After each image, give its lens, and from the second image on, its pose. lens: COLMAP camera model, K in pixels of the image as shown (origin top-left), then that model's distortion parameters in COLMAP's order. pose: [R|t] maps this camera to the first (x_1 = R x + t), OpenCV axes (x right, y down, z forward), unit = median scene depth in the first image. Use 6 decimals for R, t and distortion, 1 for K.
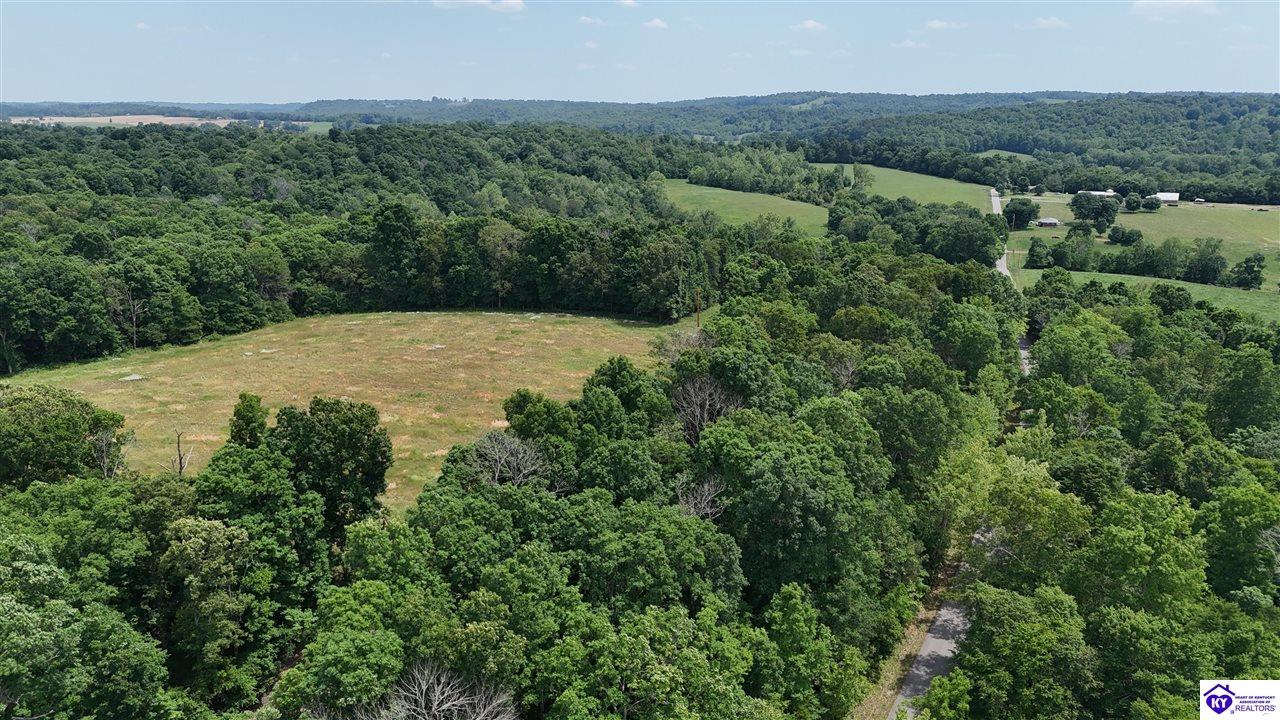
lens RADIAL K [[943.9, 0, 642.8], [0, 943.9, 363.8], [0, 0, 1]] dist [0.081401, -0.086933]
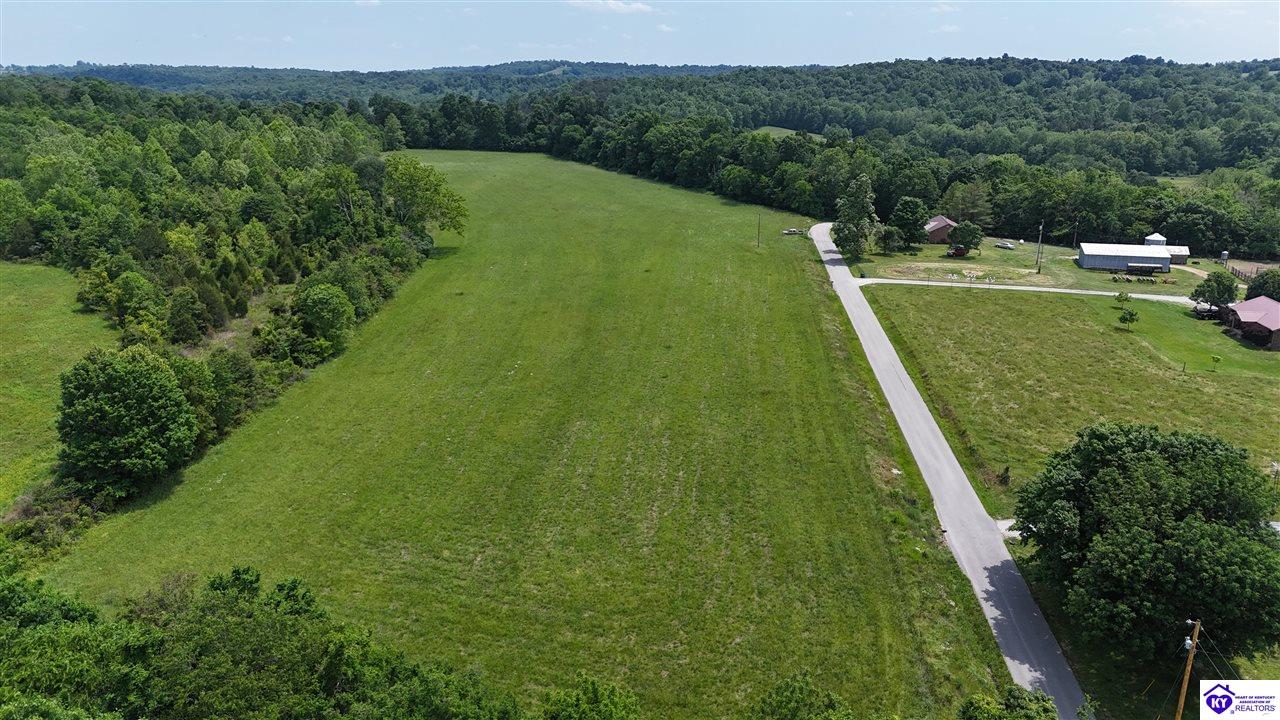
lens RADIAL K [[943.9, 0, 642.8], [0, 943.9, 363.8], [0, 0, 1]] dist [0.081401, -0.086933]
pose [[0.972390, -0.059274, 0.225710, 0.211385], [0.054911, 0.998164, 0.025565, -0.137858], [-0.226811, -0.012465, 0.973859, 0.637124]]
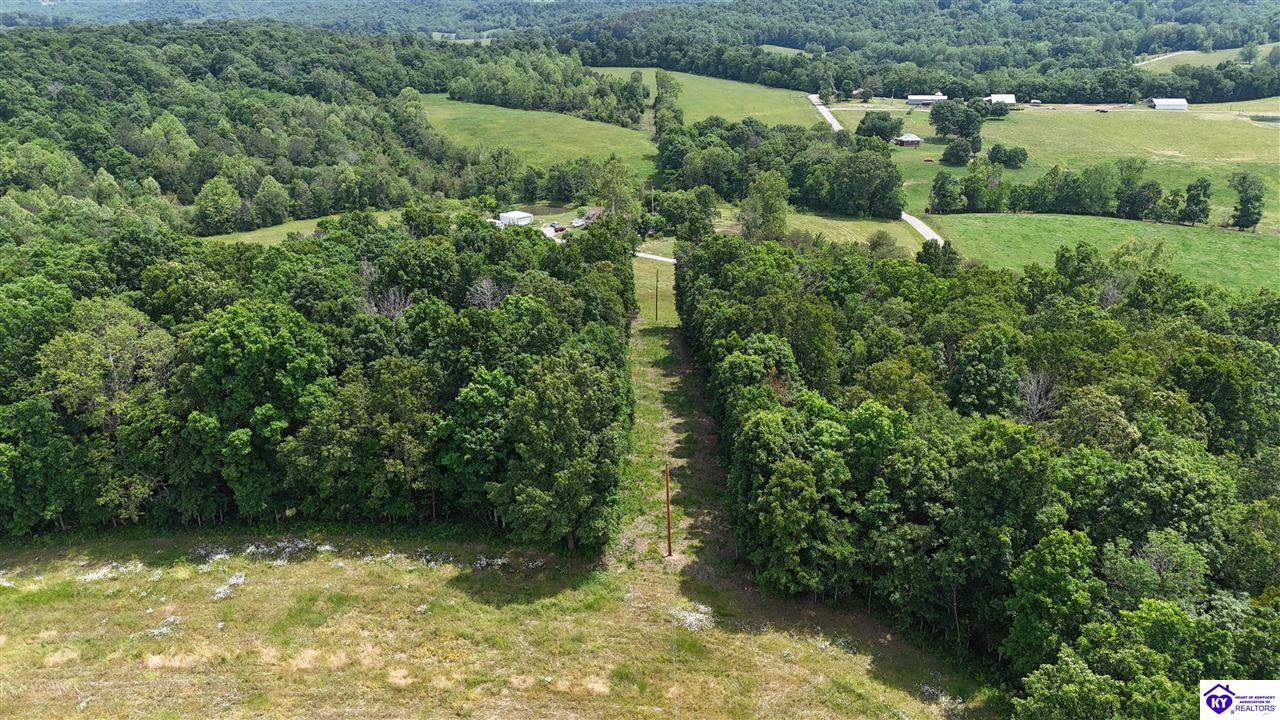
lens RADIAL K [[943.9, 0, 642.8], [0, 943.9, 363.8], [0, 0, 1]] dist [0.081401, -0.086933]
pose [[0.964445, -0.106677, 0.241796, -0.011674], [0.081882, 0.990509, 0.110396, -0.047785], [-0.251278, -0.086672, 0.964027, 0.178967]]
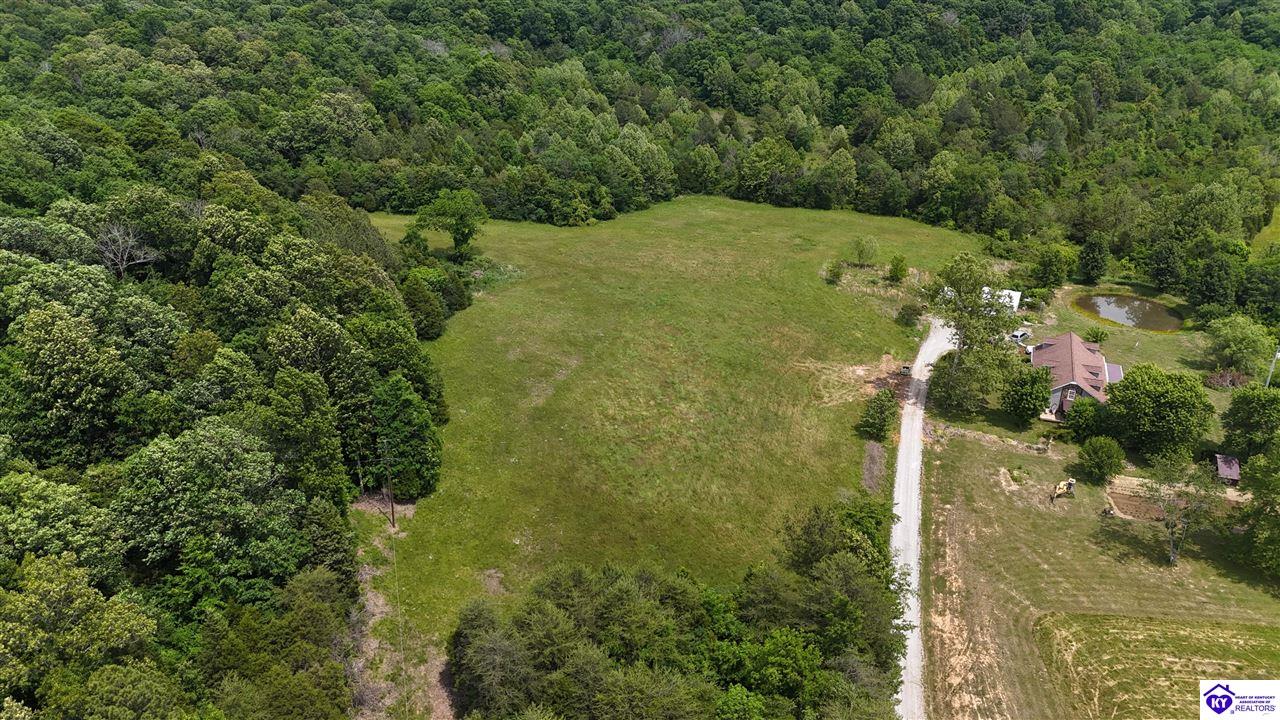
lens RADIAL K [[943.9, 0, 642.8], [0, 943.9, 363.8], [0, 0, 1]] dist [0.081401, -0.086933]
pose [[0.572207, 0.347573, -0.742814, 0.176237], [-0.218231, 0.937625, 0.270620, -0.101120], [0.790541, 0.007254, 0.612367, 0.370796]]
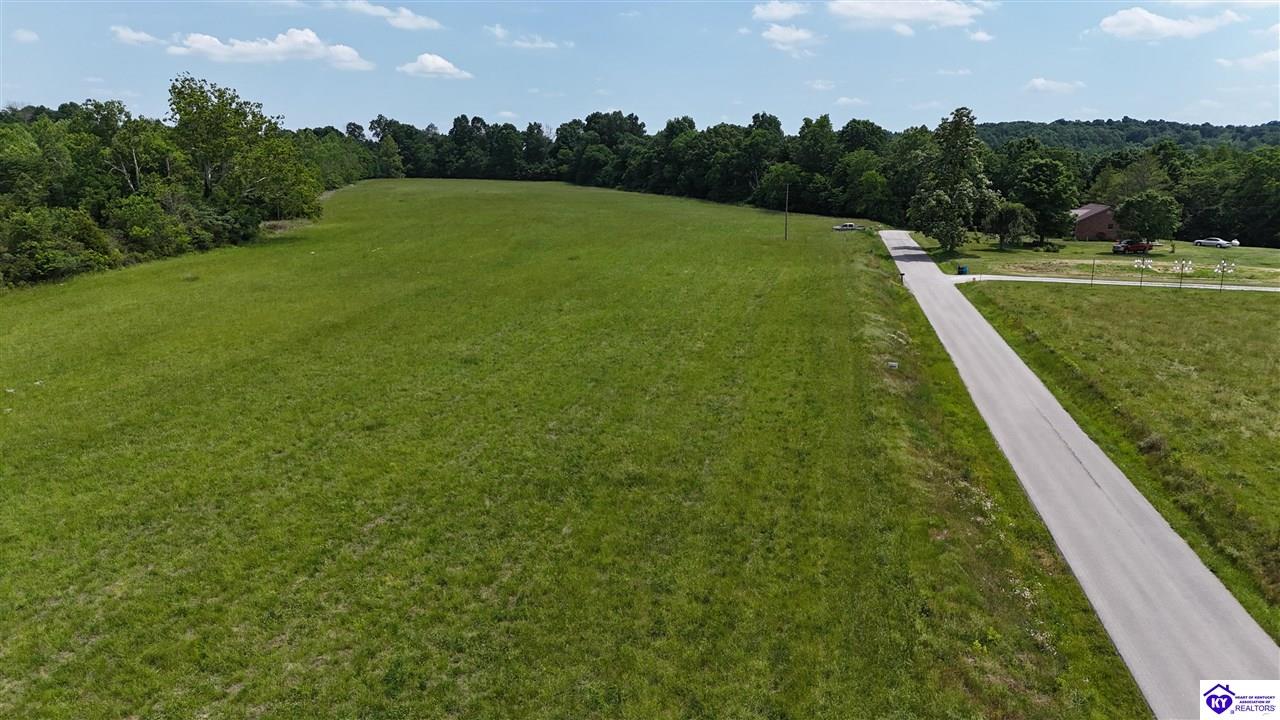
lens RADIAL K [[943.9, 0, 642.8], [0, 943.9, 363.8], [0, 0, 1]] dist [0.081401, -0.086933]
pose [[0.991012, -0.022048, 0.131945, 0.263890], [0.030980, 0.997337, -0.066028, -0.130249], [-0.130138, 0.069522, 0.989055, 0.743548]]
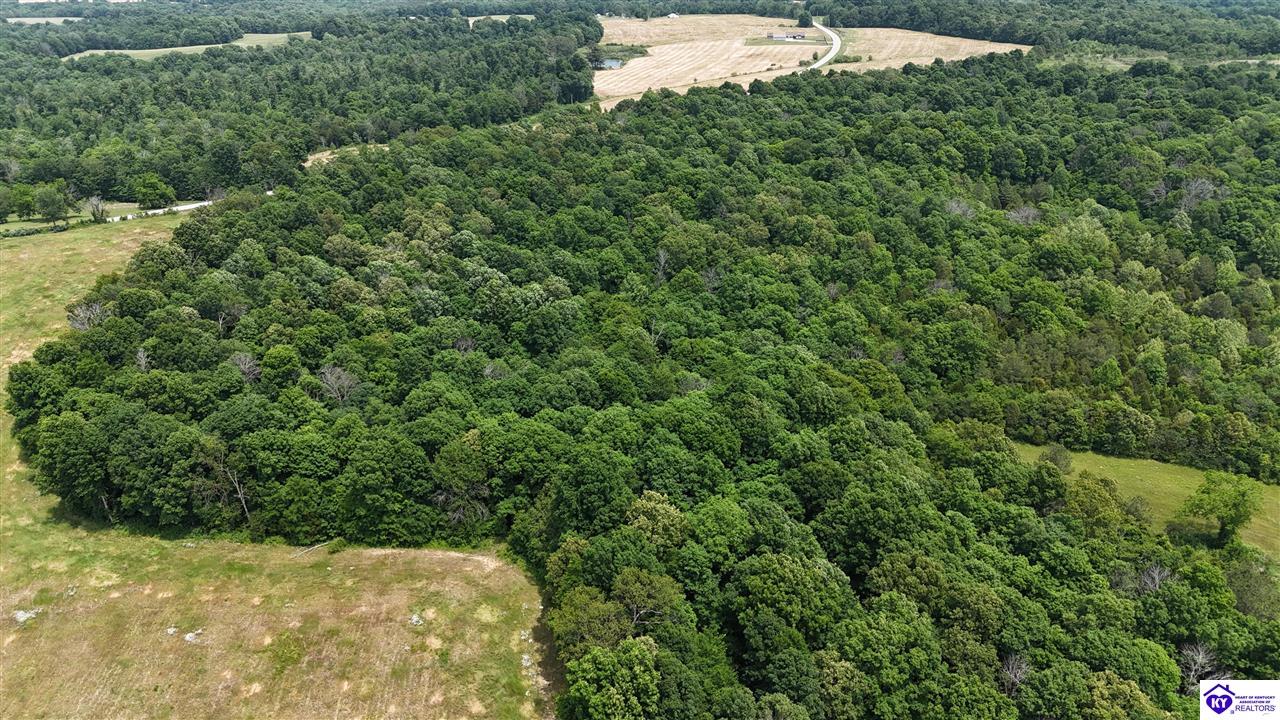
lens RADIAL K [[943.9, 0, 642.8], [0, 943.9, 363.8], [0, 0, 1]] dist [0.081401, -0.086933]
pose [[0.382701, 0.364890, -0.848761, 0.075068], [-0.231537, 0.927261, 0.294240, -0.128432], [0.894388, 0.083913, 0.439350, 0.241693]]
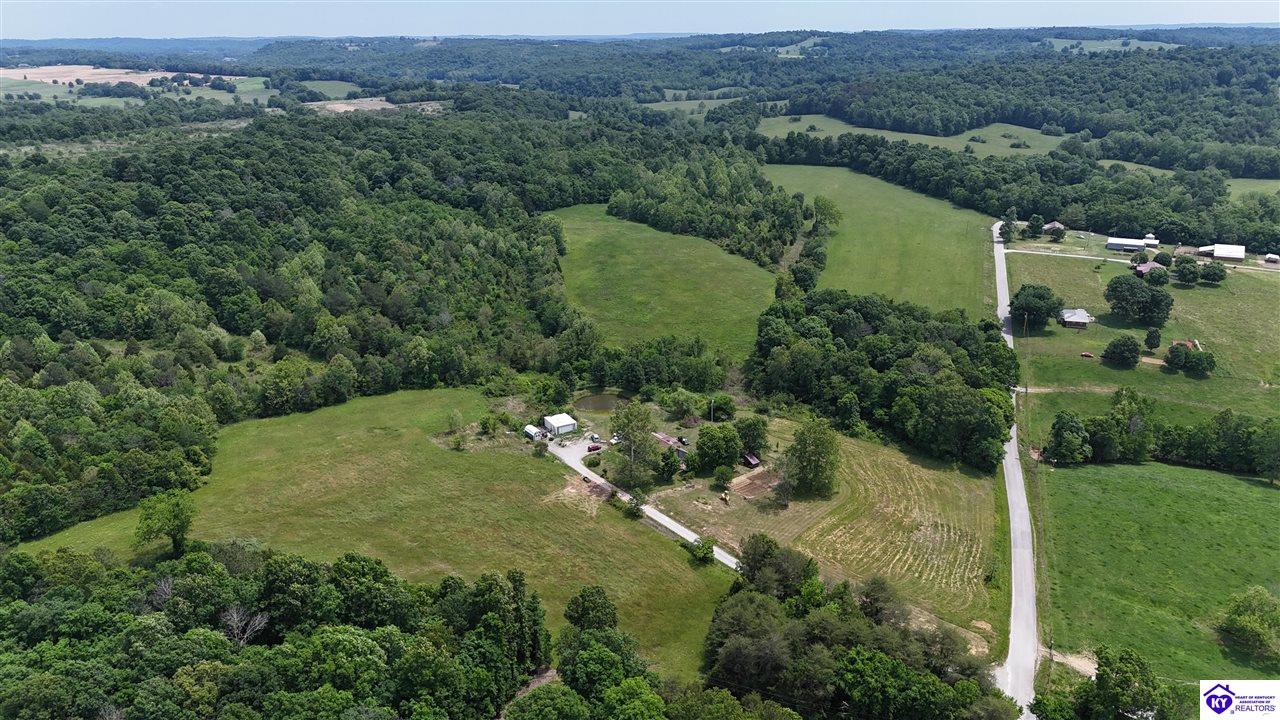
lens RADIAL K [[943.9, 0, 642.8], [0, 943.9, 363.8], [0, 0, 1]] dist [0.081401, -0.086933]
pose [[0.999958, -0.008786, 0.002425, 0.074065], [0.008596, 0.997532, 0.069685, -0.120526], [-0.003032, -0.069662, 0.997566, 0.210452]]
